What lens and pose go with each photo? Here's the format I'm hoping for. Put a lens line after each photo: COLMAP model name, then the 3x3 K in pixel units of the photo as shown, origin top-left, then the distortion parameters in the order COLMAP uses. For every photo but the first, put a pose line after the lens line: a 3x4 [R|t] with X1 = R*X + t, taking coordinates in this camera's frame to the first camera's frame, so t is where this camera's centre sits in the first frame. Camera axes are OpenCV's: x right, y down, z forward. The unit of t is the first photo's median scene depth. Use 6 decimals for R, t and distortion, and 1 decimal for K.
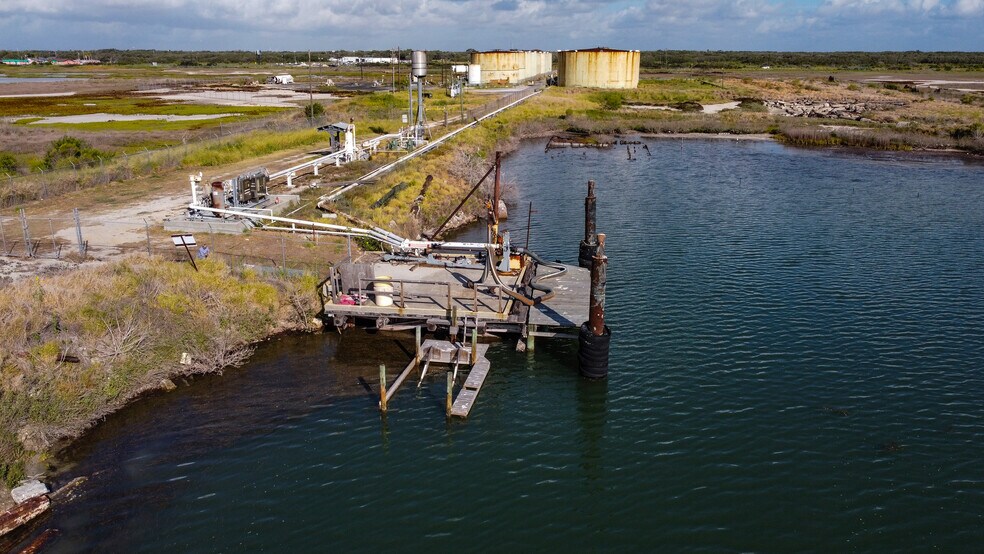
lens RADIAL K [[726.3, 0, 492.0], [0, 726.3, 277.0], [0, 0, 1]] dist [0.001278, -0.031478]
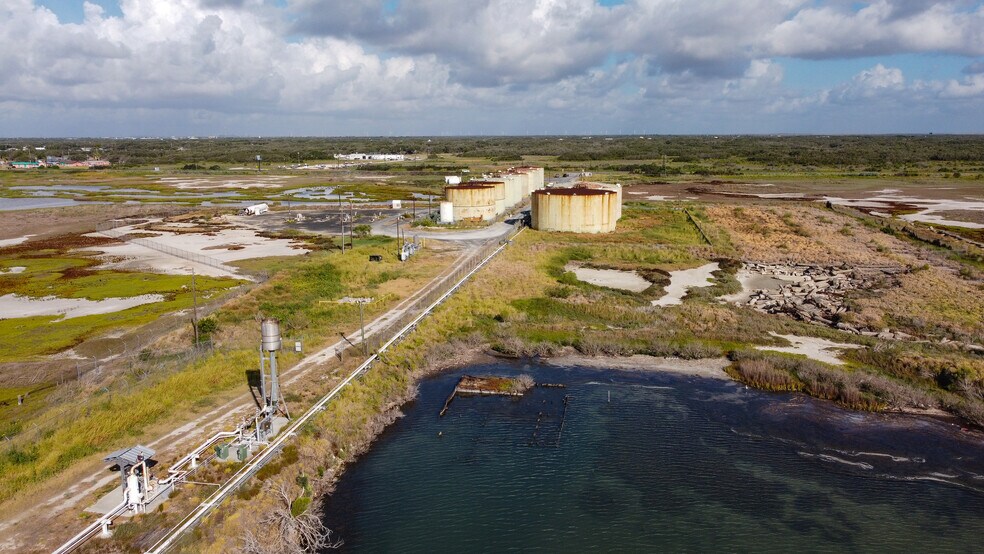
lens RADIAL K [[726.3, 0, 492.0], [0, 726.3, 277.0], [0, 0, 1]] dist [0.001278, -0.031478]
pose [[0.999670, 0.001144, -0.025661, 0.113858], [-0.003795, 0.994621, -0.103516, -0.180087], [0.025405, 0.103579, 0.994297, 0.112833]]
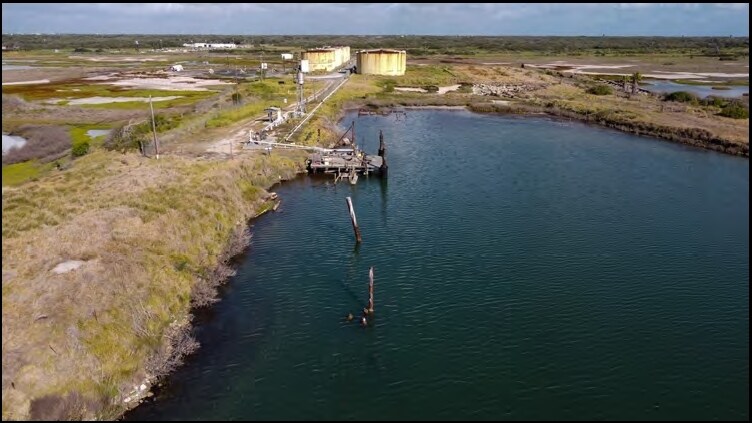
lens RADIAL K [[555.1, 0, 376.0], [0, 555.1, 211.5], [0, 0, 1]] dist [0.001278, -0.031478]
pose [[0.991234, -0.036346, 0.127023, -0.067436], [0.035073, 0.999310, 0.012243, 0.063258], [-0.127380, -0.007681, 0.991824, -0.457122]]
